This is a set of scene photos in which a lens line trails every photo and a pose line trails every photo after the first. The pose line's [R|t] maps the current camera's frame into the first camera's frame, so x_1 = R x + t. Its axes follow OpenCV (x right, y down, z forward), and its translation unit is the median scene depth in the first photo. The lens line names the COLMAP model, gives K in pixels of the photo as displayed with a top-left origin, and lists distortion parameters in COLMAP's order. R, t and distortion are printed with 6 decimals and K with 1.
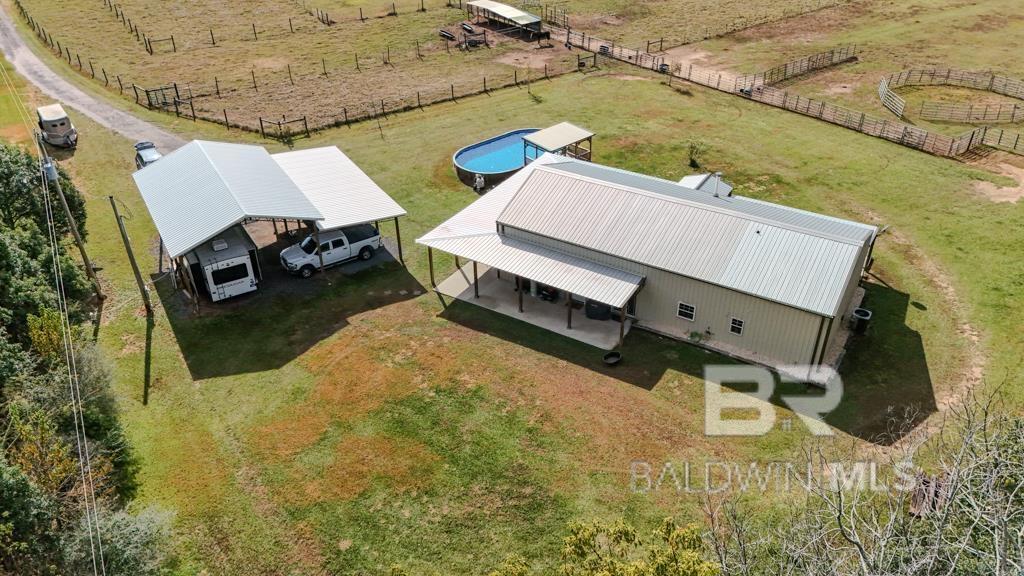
lens RADIAL K [[754.6, 0, 514.3], [0, 754.6, 284.8], [0, 0, 1]] dist [0.080647, -0.089721]
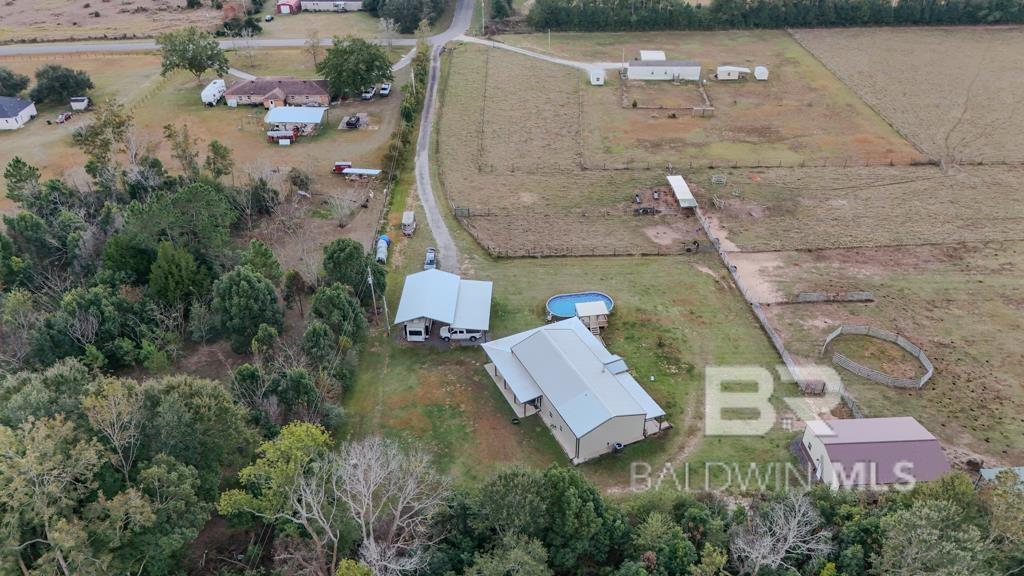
lens RADIAL K [[754.6, 0, 514.3], [0, 754.6, 284.8], [0, 0, 1]] dist [0.080647, -0.089721]
pose [[0.840371, 0.307404, -0.446407, 0.806141], [-0.296668, 0.950162, 0.095814, -0.414192], [0.453613, 0.051915, 0.889685, -0.910529]]
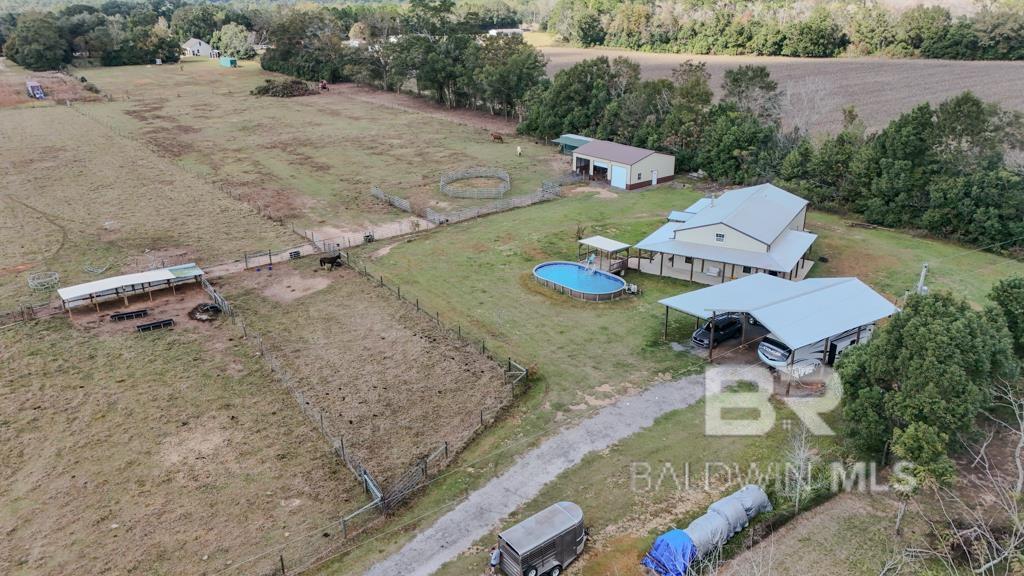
lens RADIAL K [[754.6, 0, 514.3], [0, 754.6, 284.8], [0, 0, 1]] dist [0.080647, -0.089721]
pose [[-0.018647, -0.351448, 0.936022, -1.347288], [0.548119, 0.779373, 0.303551, -0.695099], [-0.836193, 0.518711, 0.178102, 1.005306]]
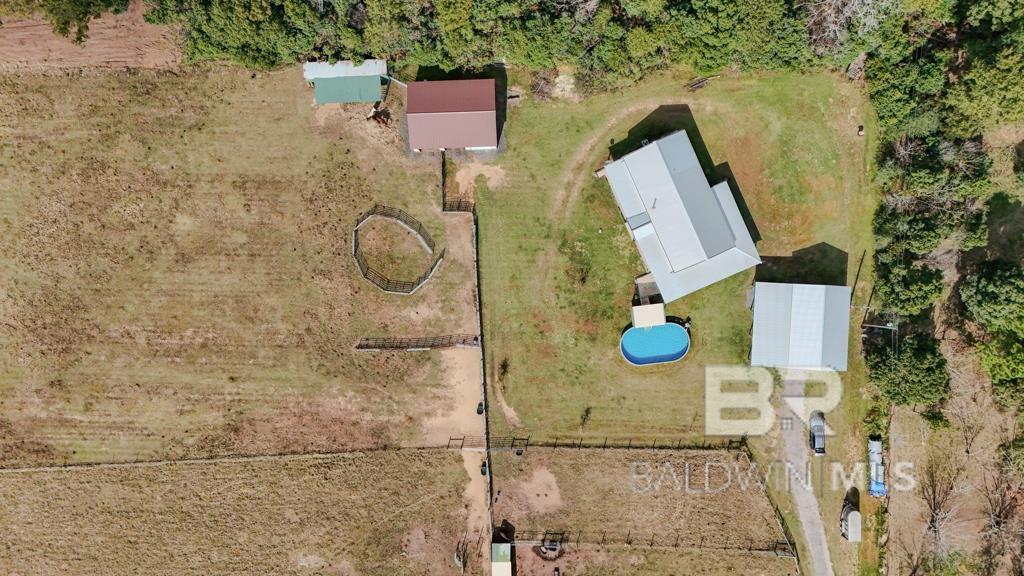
lens RADIAL K [[754.6, 0, 514.3], [0, 754.6, 284.8], [0, 0, 1]] dist [0.080647, -0.089721]
pose [[-0.825033, -0.564485, 0.026042, 0.369881], [0.334286, -0.450387, 0.827892, -2.060793], [-0.455603, 0.691743, 0.560283, 0.000447]]
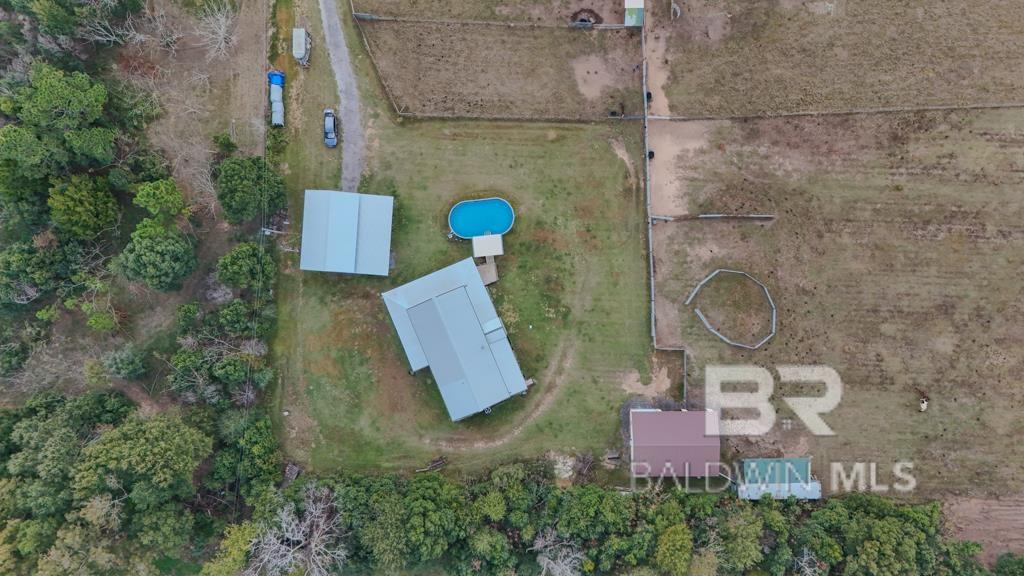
lens RADIAL K [[754.6, 0, 514.3], [0, 754.6, 284.8], [0, 0, 1]] dist [0.080647, -0.089721]
pose [[0.814711, 0.579734, -0.012426, 0.222560], [-0.298934, 0.438266, 0.847680, -2.066046], [0.496875, -0.686900, 0.530362, -0.138304]]
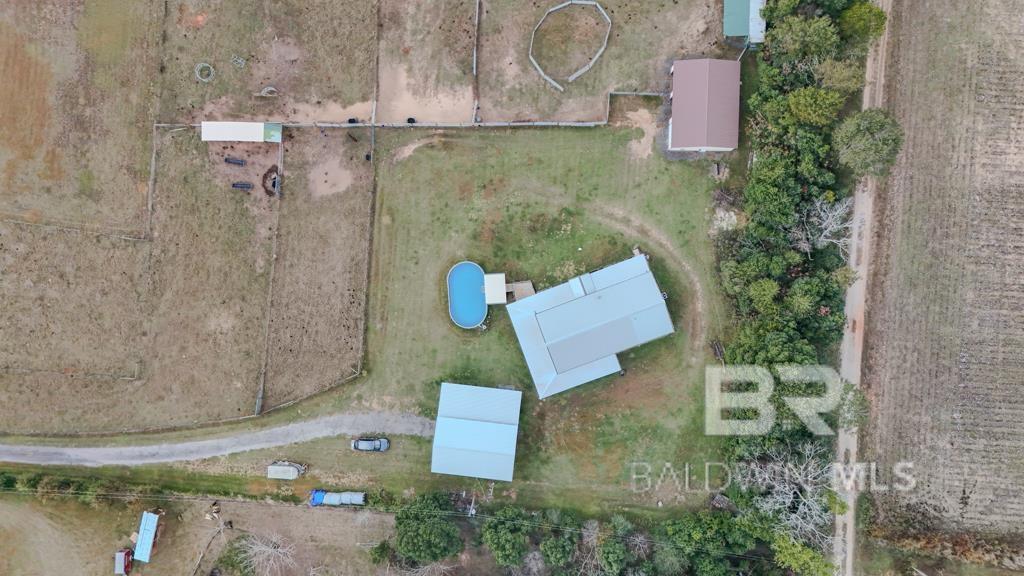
lens RADIAL K [[754.6, 0, 514.3], [0, 754.6, 284.8], [0, 0, 1]] dist [0.080647, -0.089721]
pose [[0.611545, -0.791169, -0.007961, 0.123612], [0.449501, 0.339133, 0.826400, -1.992181], [-0.651123, -0.508959, 0.563027, -0.177767]]
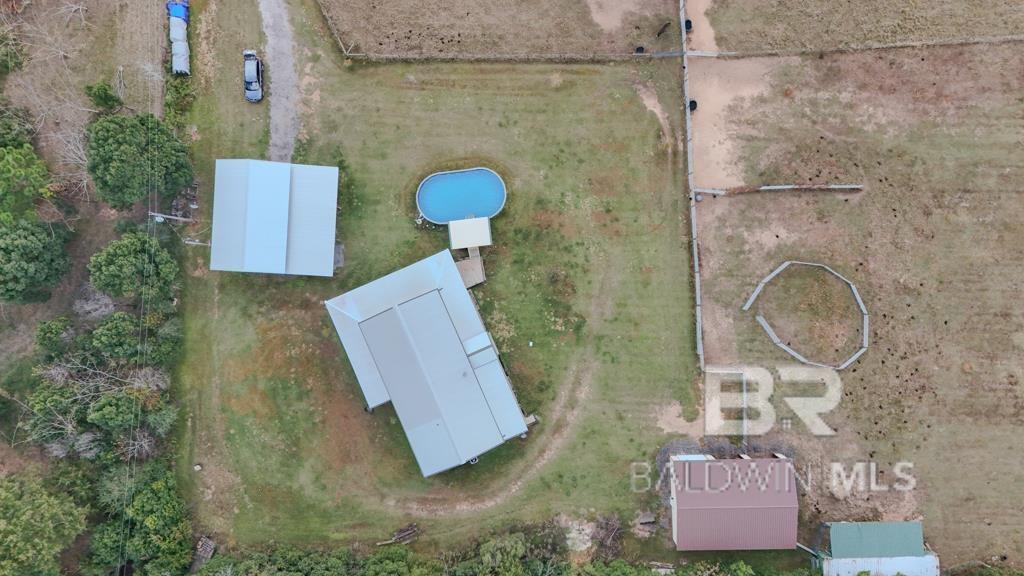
lens RADIAL K [[757.1, 0, 514.8], [0, 757.1, 284.7], [0, 0, 1]] dist [0.064590, -0.058567]
pose [[0.823509, 0.567148, -0.013255, 0.226885], [-0.292324, 0.444251, 0.846870, -1.557708], [0.486189, -0.693530, 0.531635, 0.191237]]
